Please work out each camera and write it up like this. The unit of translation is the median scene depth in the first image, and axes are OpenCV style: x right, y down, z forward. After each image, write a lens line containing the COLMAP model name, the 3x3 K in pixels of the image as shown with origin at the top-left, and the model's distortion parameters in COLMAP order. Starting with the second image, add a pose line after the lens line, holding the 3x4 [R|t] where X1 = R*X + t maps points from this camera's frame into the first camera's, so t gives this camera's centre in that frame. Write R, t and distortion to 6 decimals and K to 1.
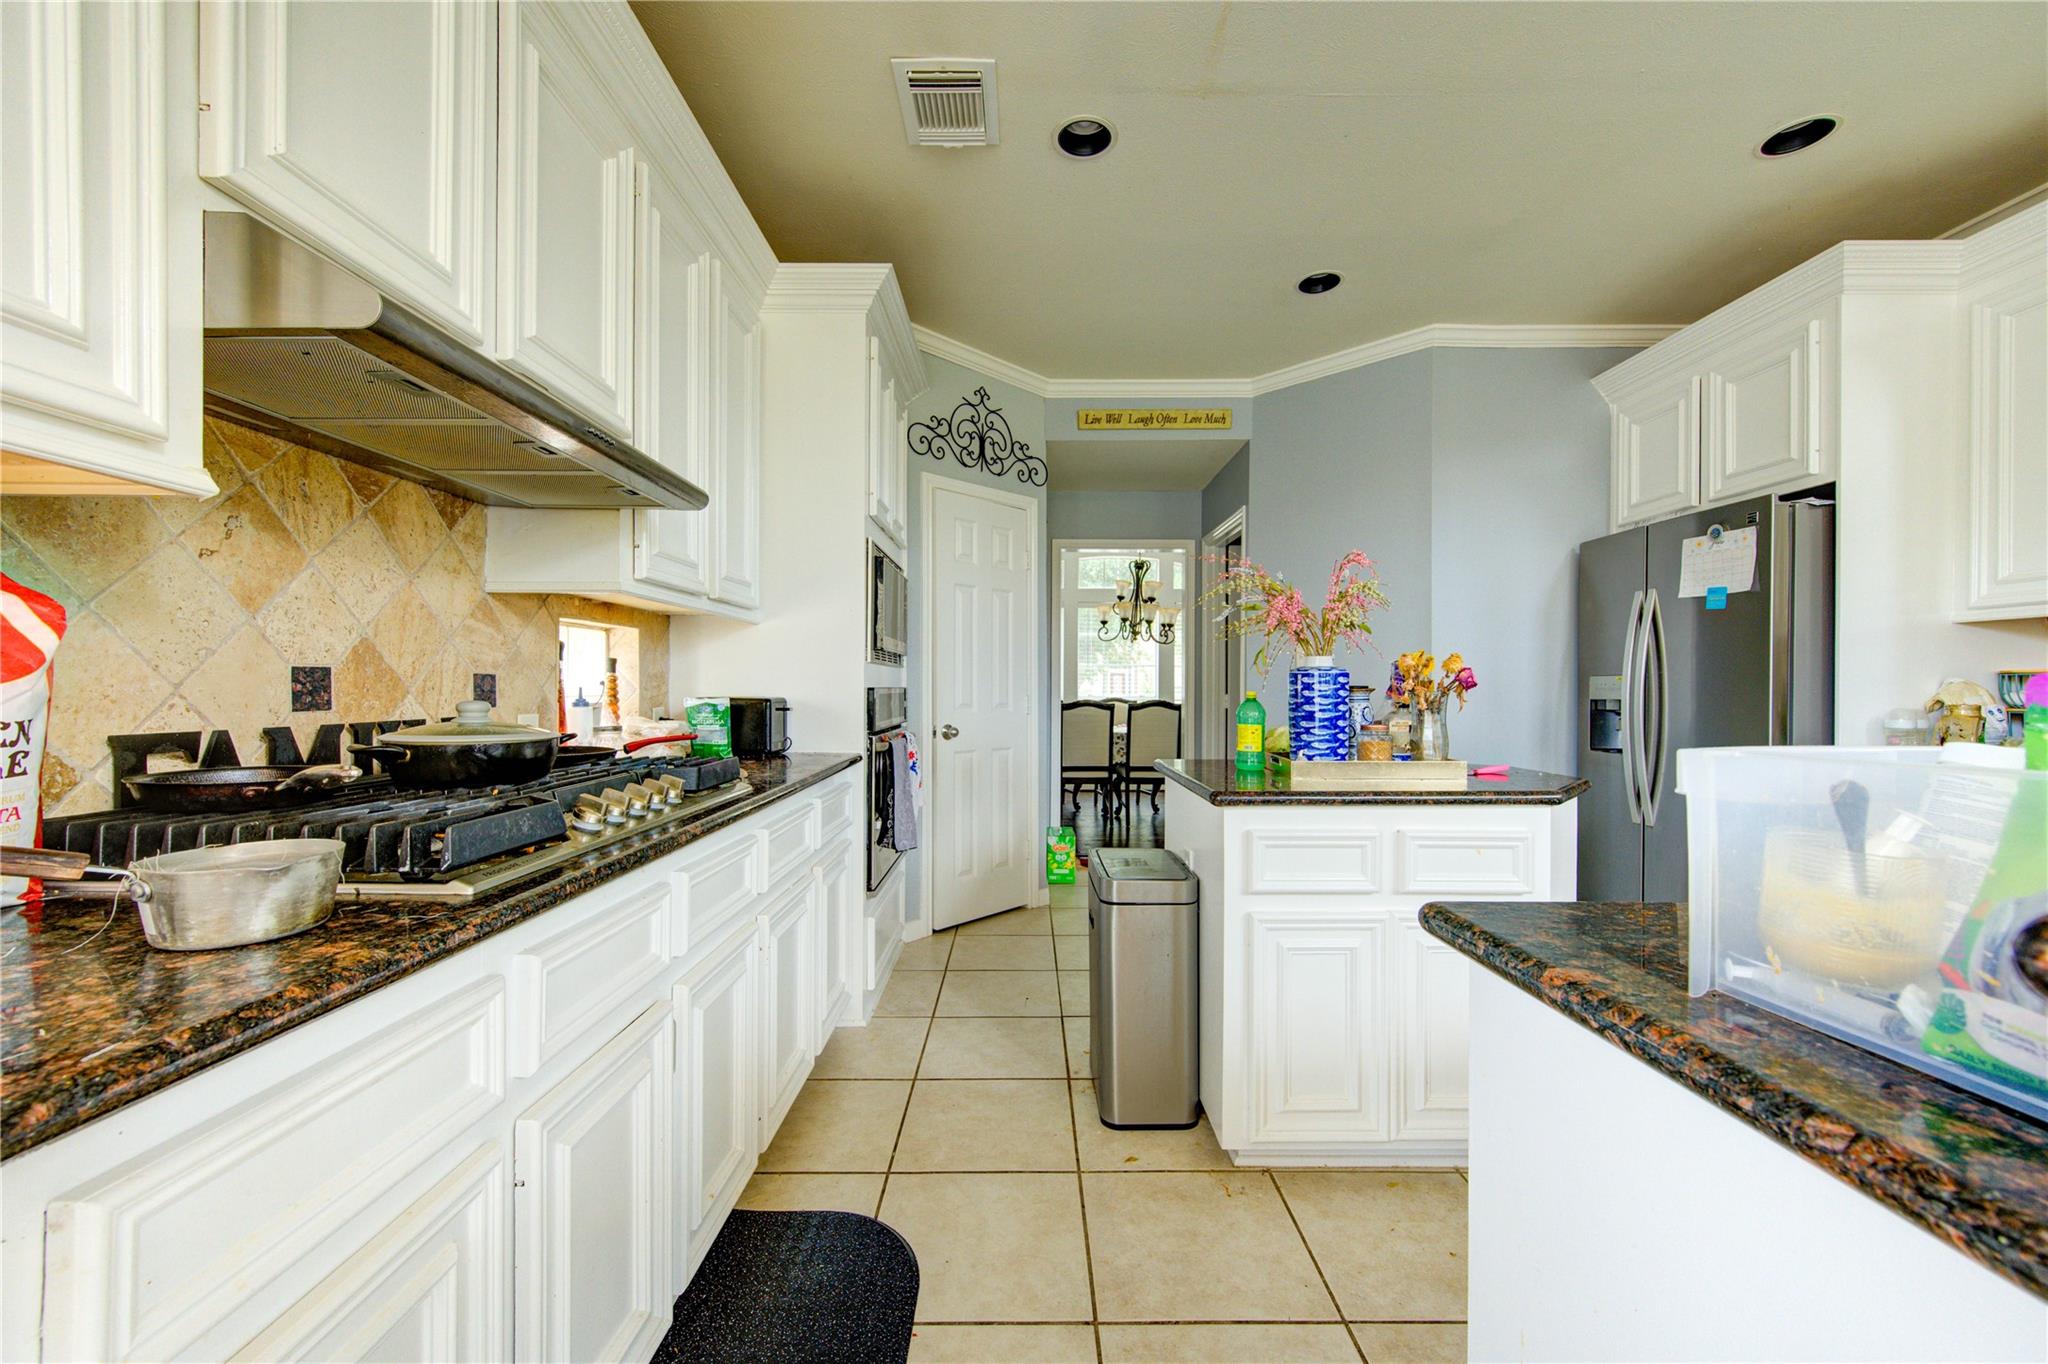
lens RADIAL K [[808.3, 0, 1028.7], [0, 808.3, 687.6], [0, 0, 1]] dist [-0.000240, 0.000250]
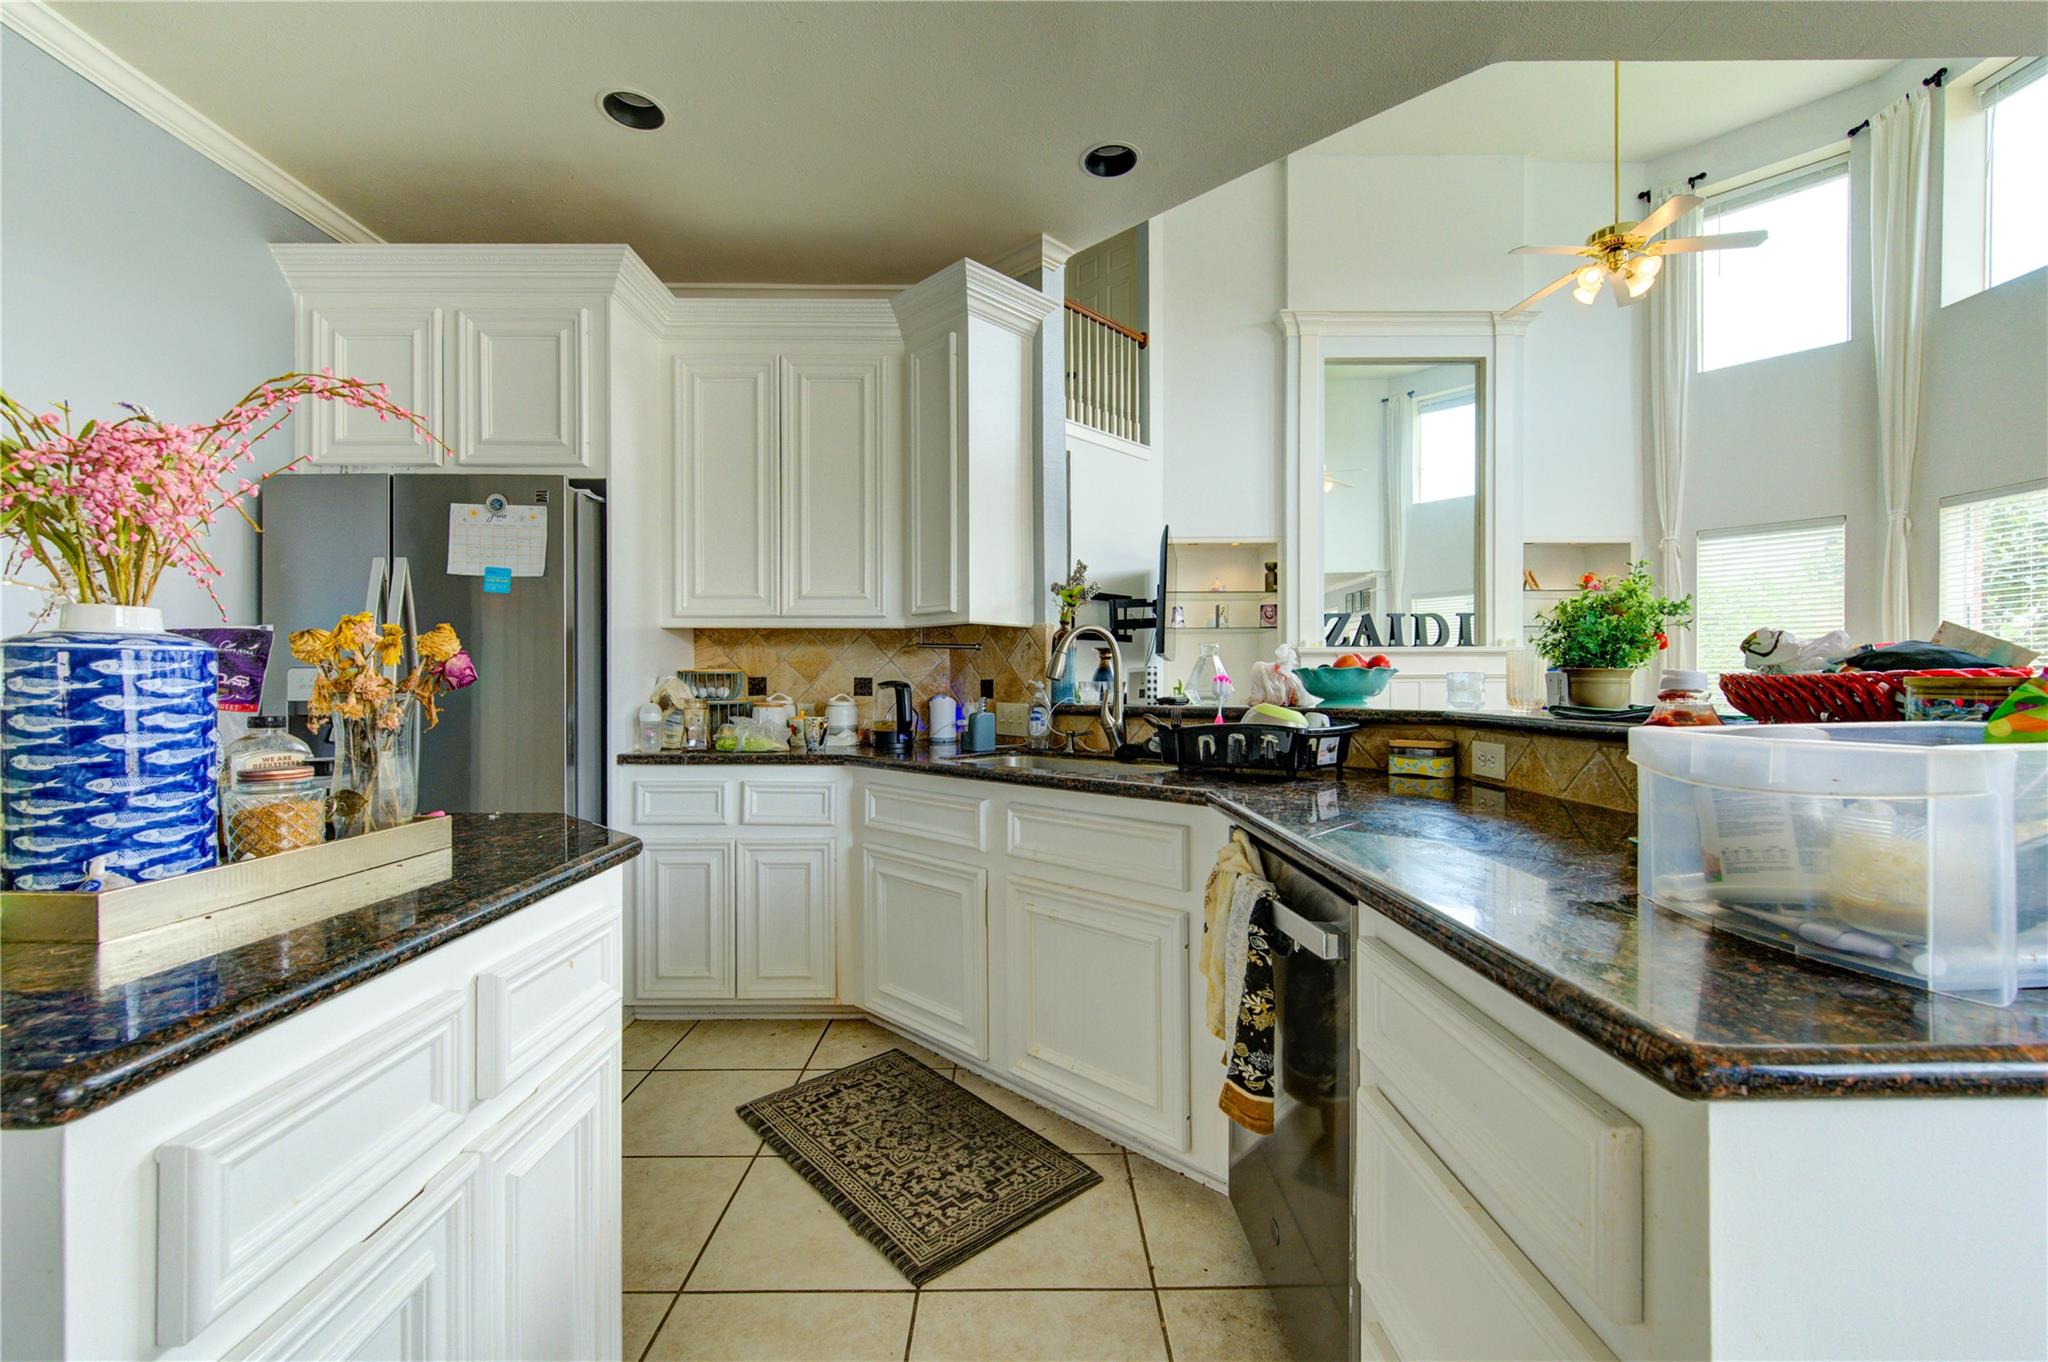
lens RADIAL K [[830.5, 0, 1024.0], [0, 830.5, 681.0], [0, 0, 1]] dist [0.002012, -0.000549]
pose [[-0.005629, 0.001022, 0.999984, -0.043842], [0.002968, 0.999995, -0.001005, -0.001526], [-0.999980, 0.002963, -0.005632, 0.582682]]
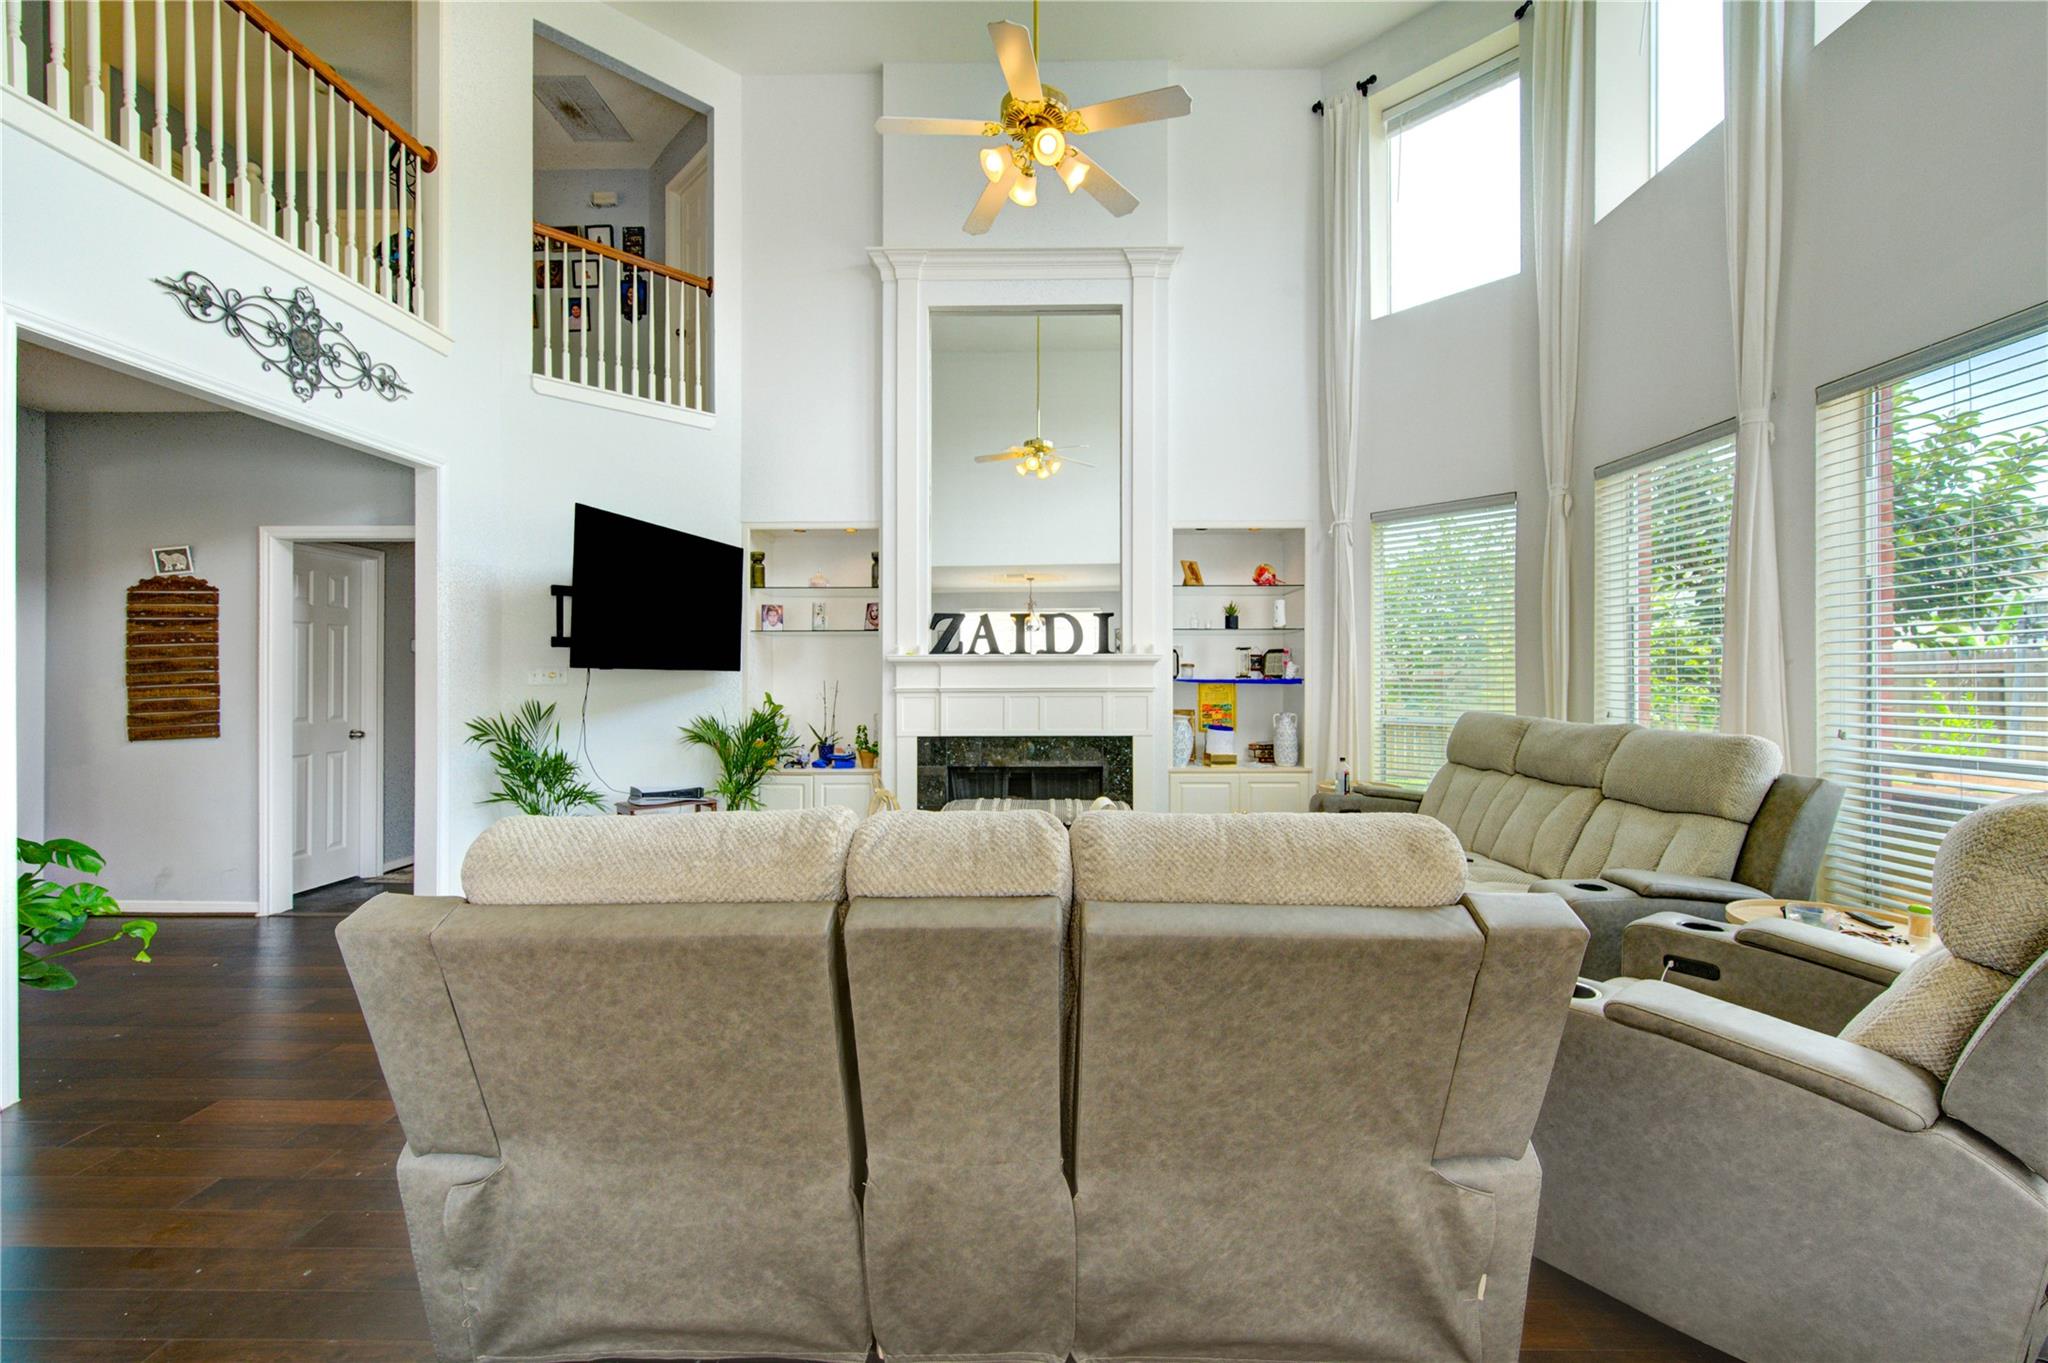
lens RADIAL K [[792.6, 0, 1032.7], [0, 792.6, 672.8], [0, 0, 1]] dist [-0.015960, -0.000128]
pose [[0.014601, -0.001973, 0.999891, 0.618752], [-0.000147, 0.999998, 0.001975, -0.076633], [-0.999893, -0.000176, 0.014601, -0.954300]]
